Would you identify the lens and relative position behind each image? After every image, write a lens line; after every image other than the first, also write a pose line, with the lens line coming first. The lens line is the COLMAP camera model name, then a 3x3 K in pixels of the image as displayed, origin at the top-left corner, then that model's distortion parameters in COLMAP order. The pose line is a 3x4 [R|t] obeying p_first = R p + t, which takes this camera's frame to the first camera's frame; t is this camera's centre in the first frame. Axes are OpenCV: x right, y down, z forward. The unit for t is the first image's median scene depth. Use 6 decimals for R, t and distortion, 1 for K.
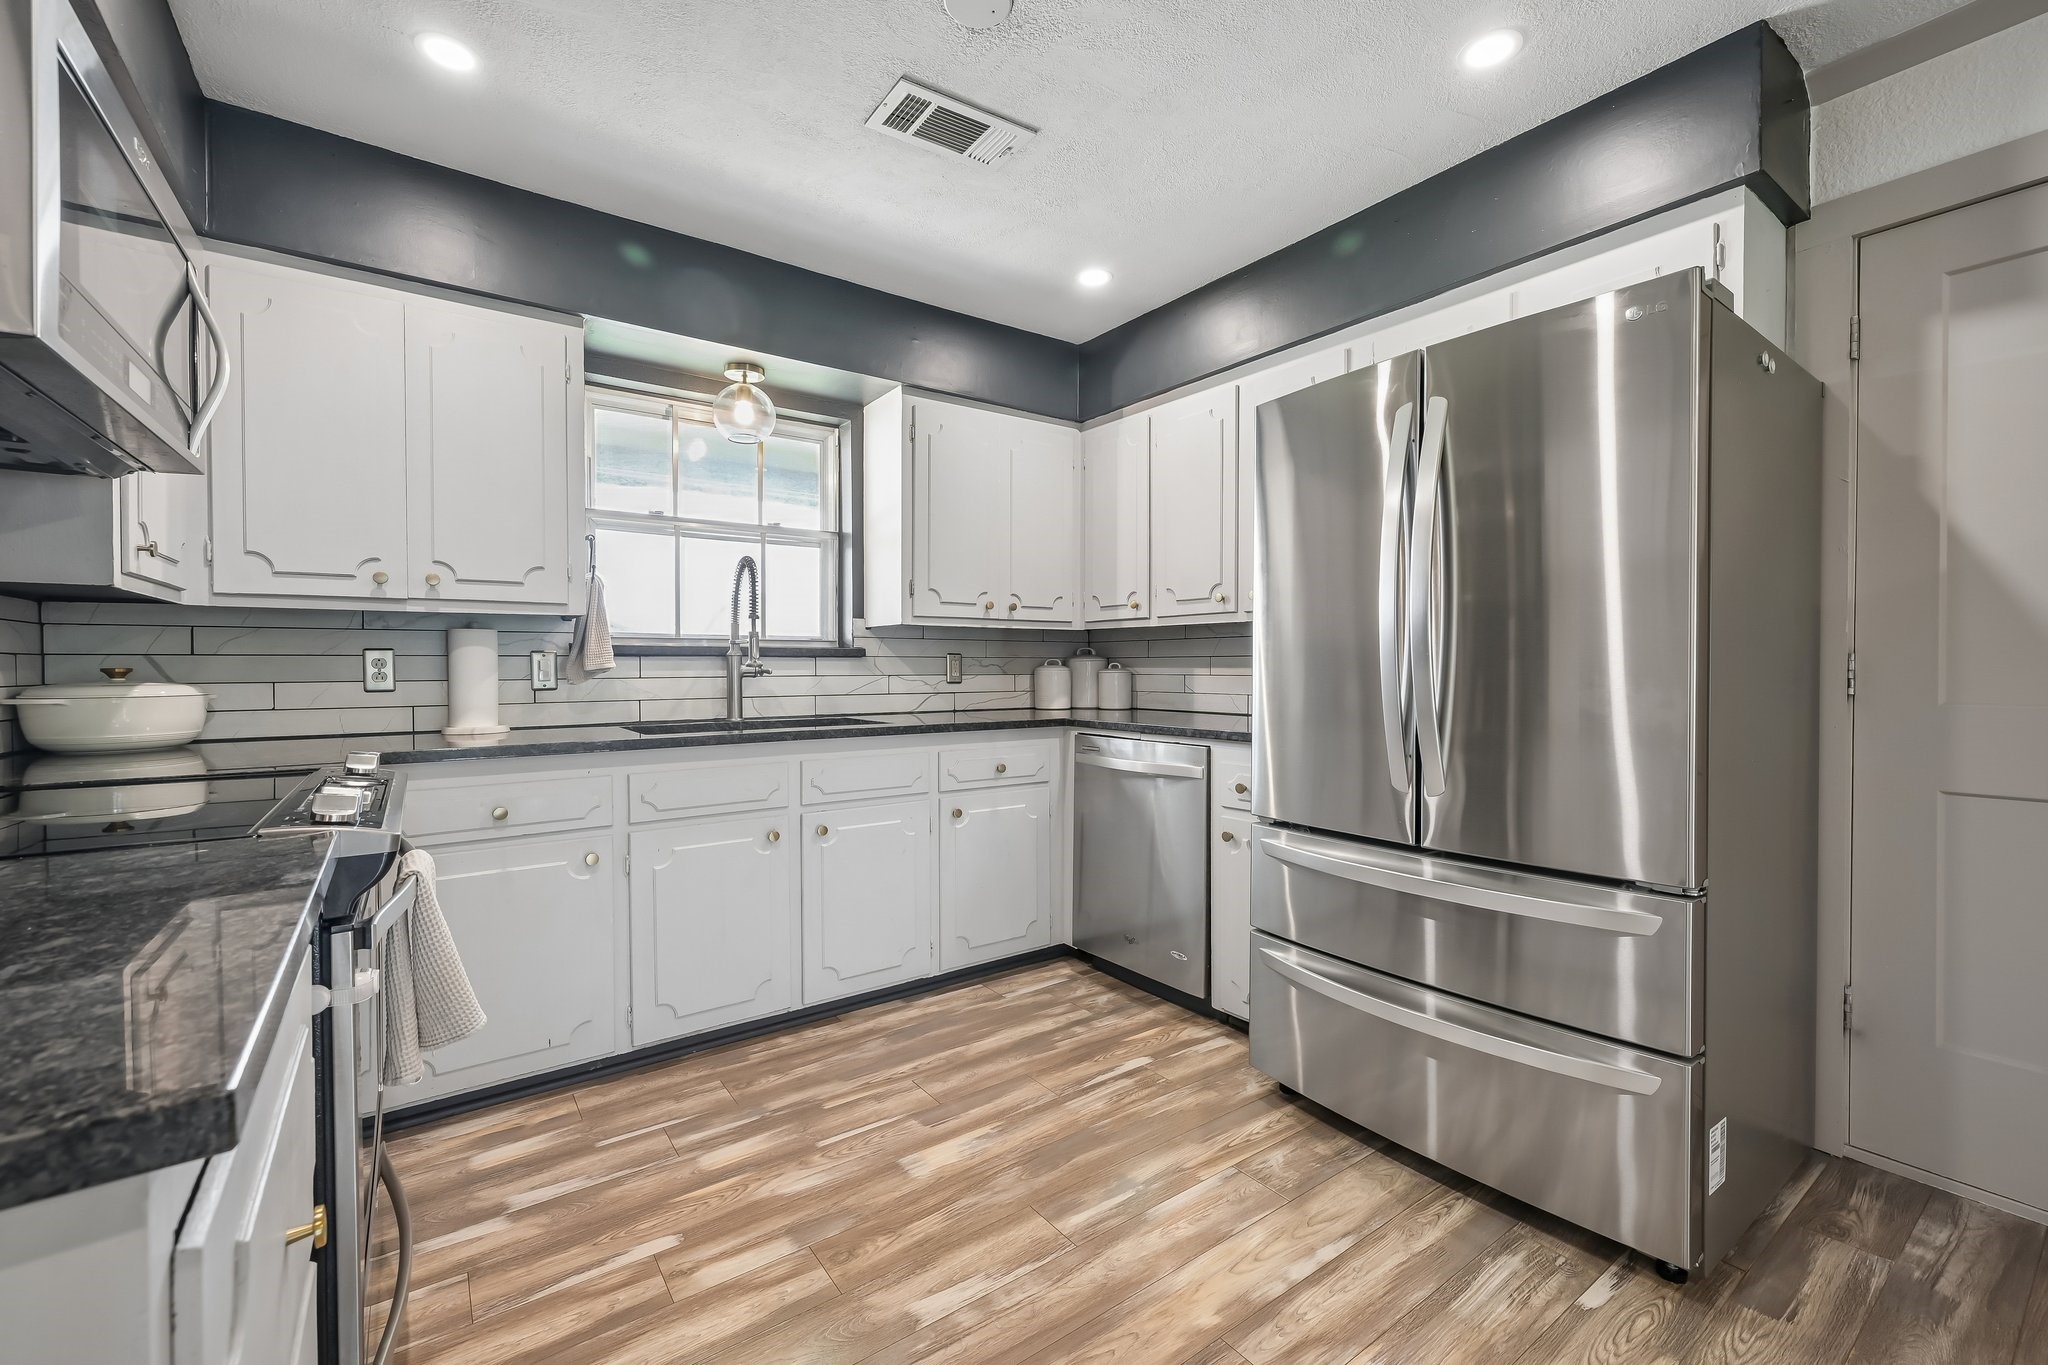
lens RADIAL K [[840.8, 0, 1096.1], [0, 840.8, 677.3], [0, 0, 1]] dist [0.000546, -0.000111]
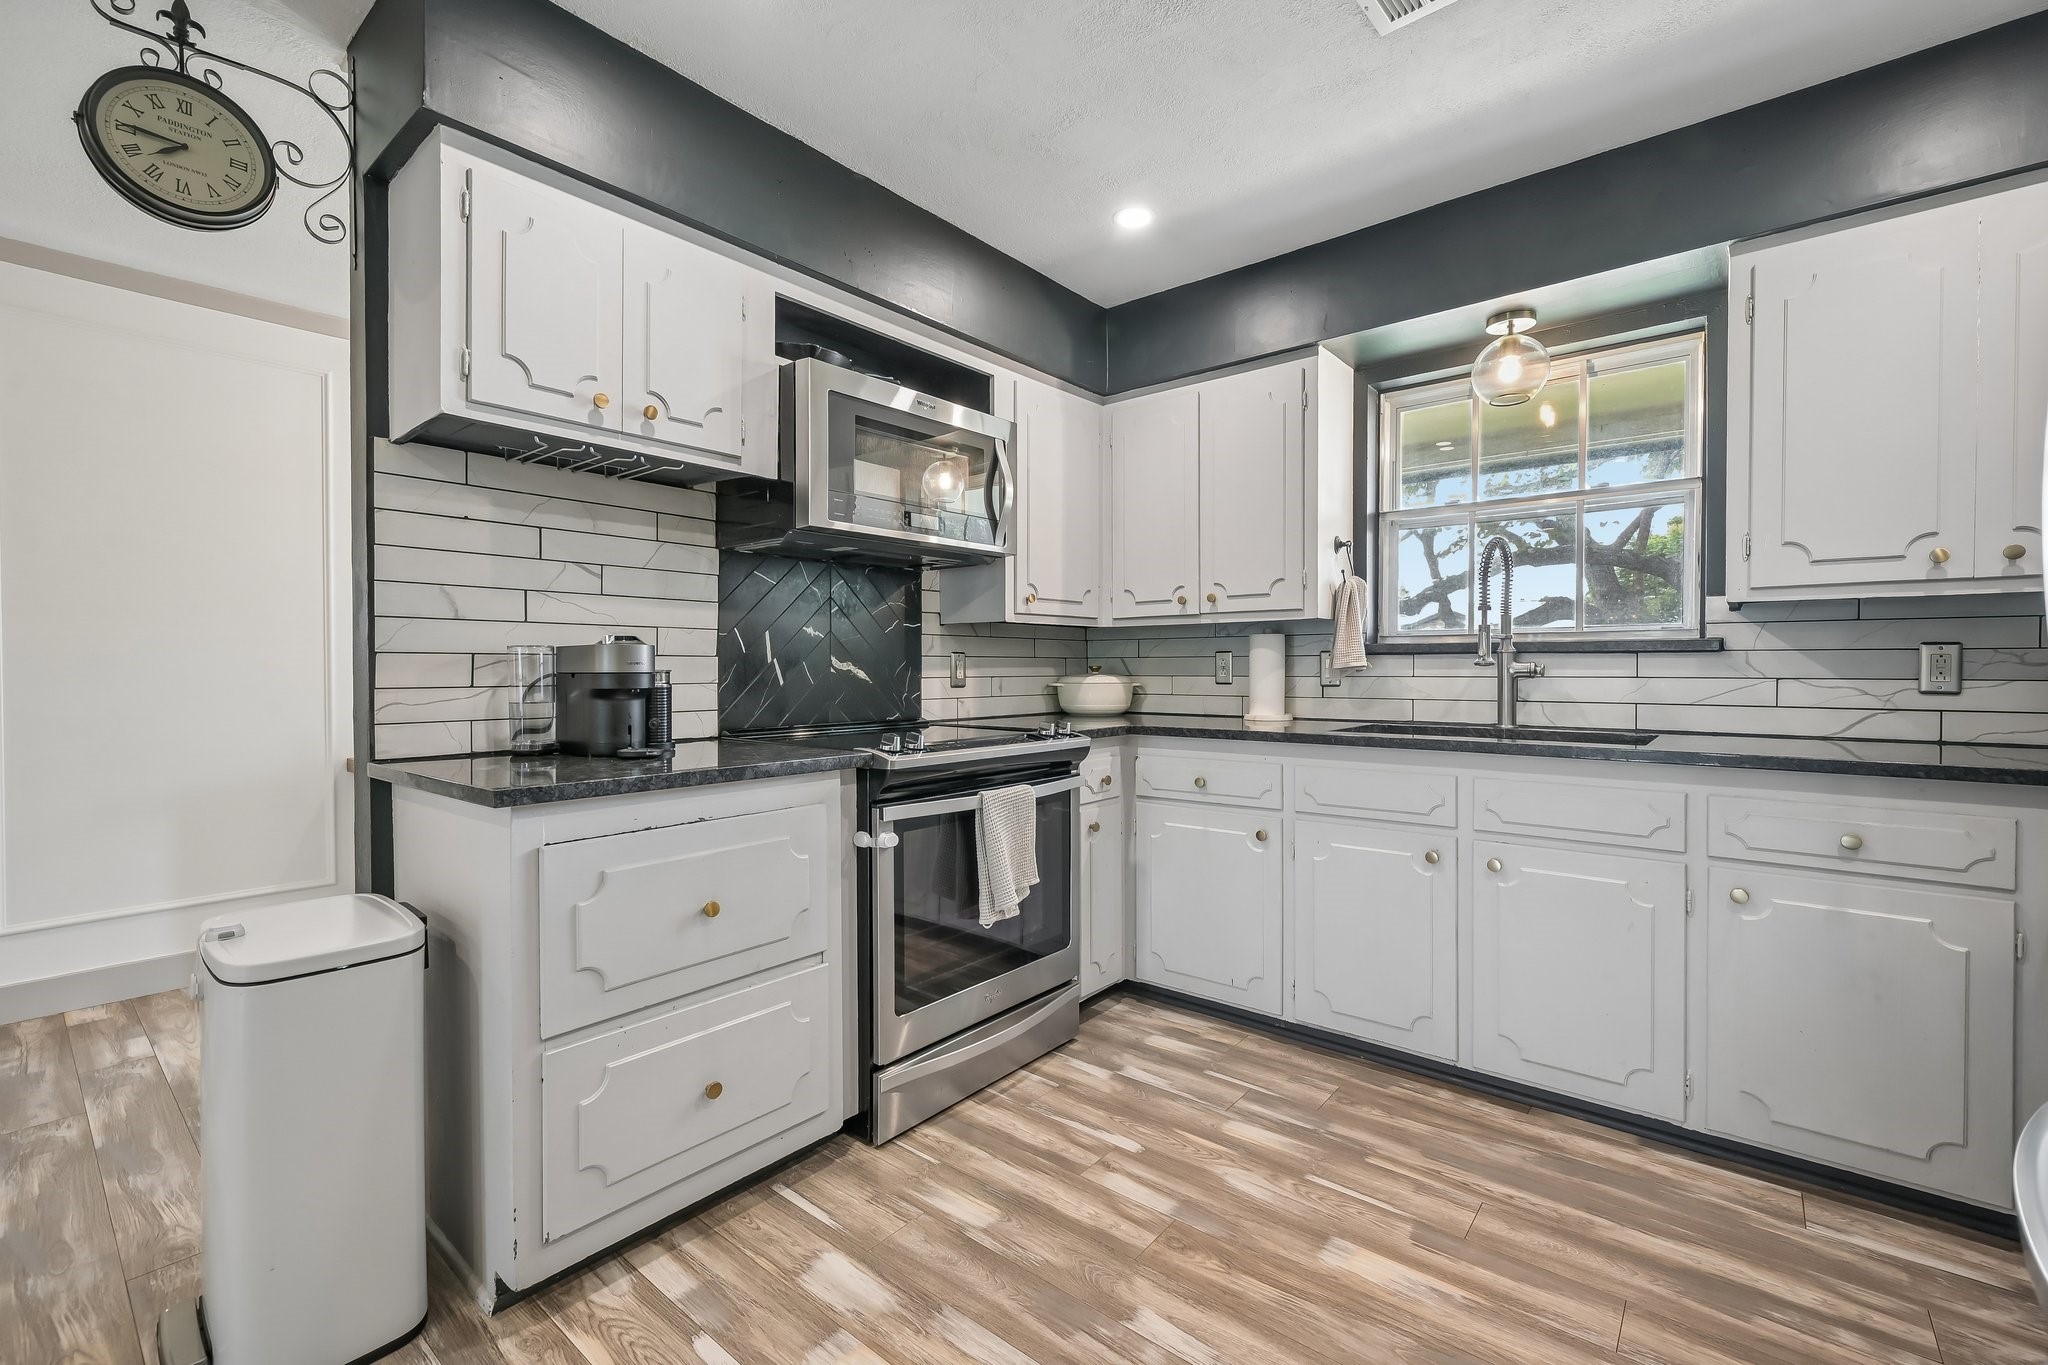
lens RADIAL K [[911.5, 0, 989.5], [0, 911.5, 676.0], [0, 0, 1]] dist [-0.000854, 0.000543]
pose [[0.182674, 0.012939, -0.983088, 0.543619], [-0.011985, 0.999868, 0.010932, -0.007560], [0.983100, 0.009785, 0.182805, 0.419624]]
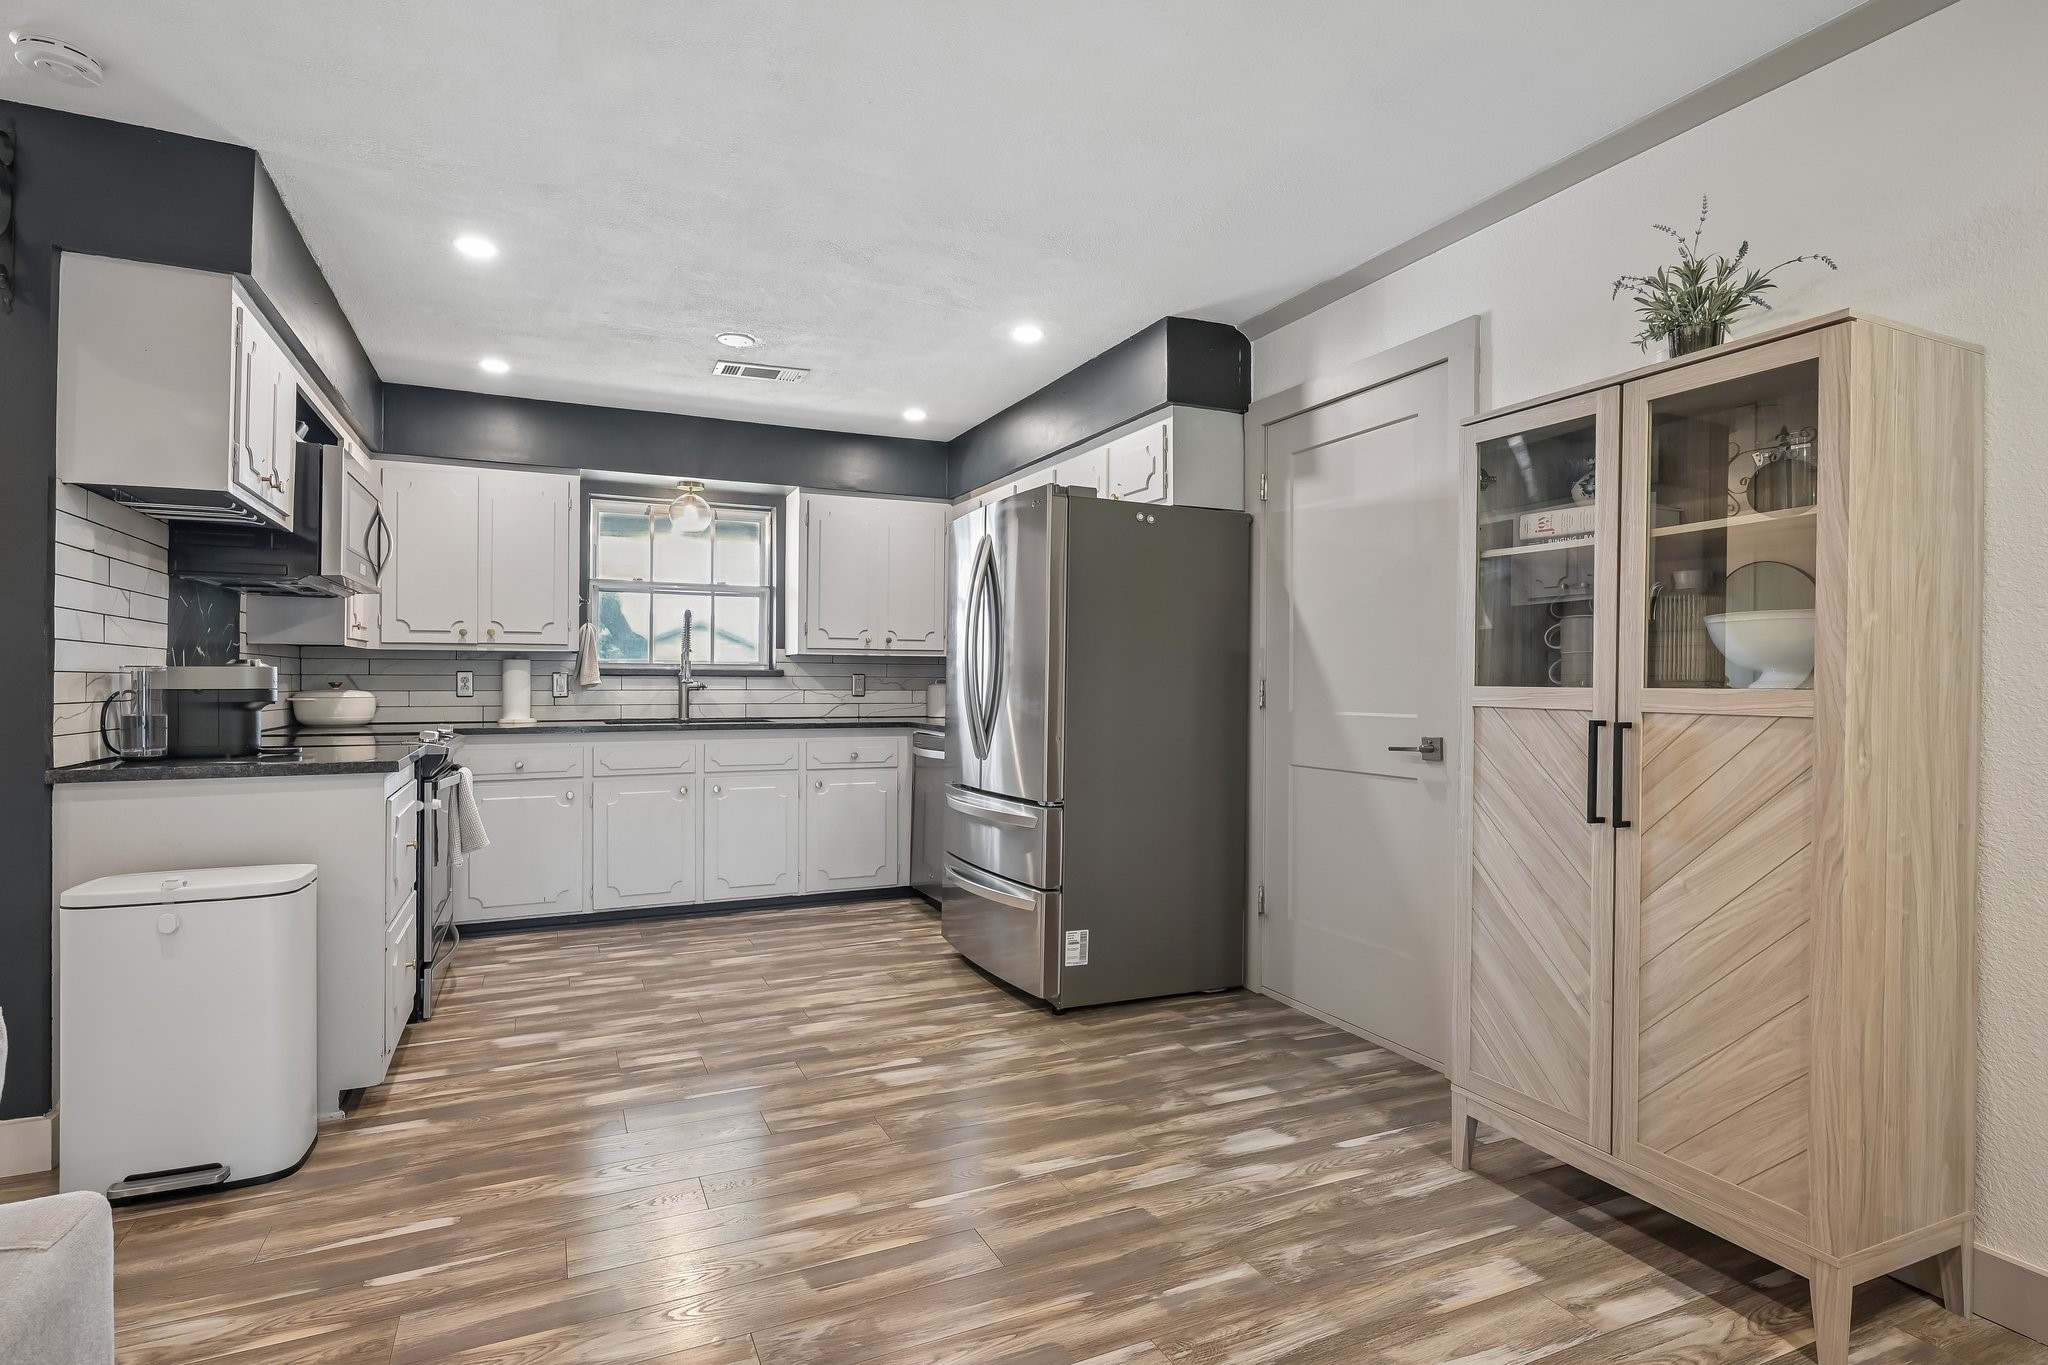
lens RADIAL K [[1028.2, 0, 1141.2], [0, 1028.2, 679.6], [0, 0, 1]] dist [0.006113, 0.002440]
pose [[0.987249, 0.005970, -0.159075, 0.896624], [-0.008501, 0.999848, -0.015232, 0.002381], [0.158959, 0.016390, 0.987149, -0.907125]]
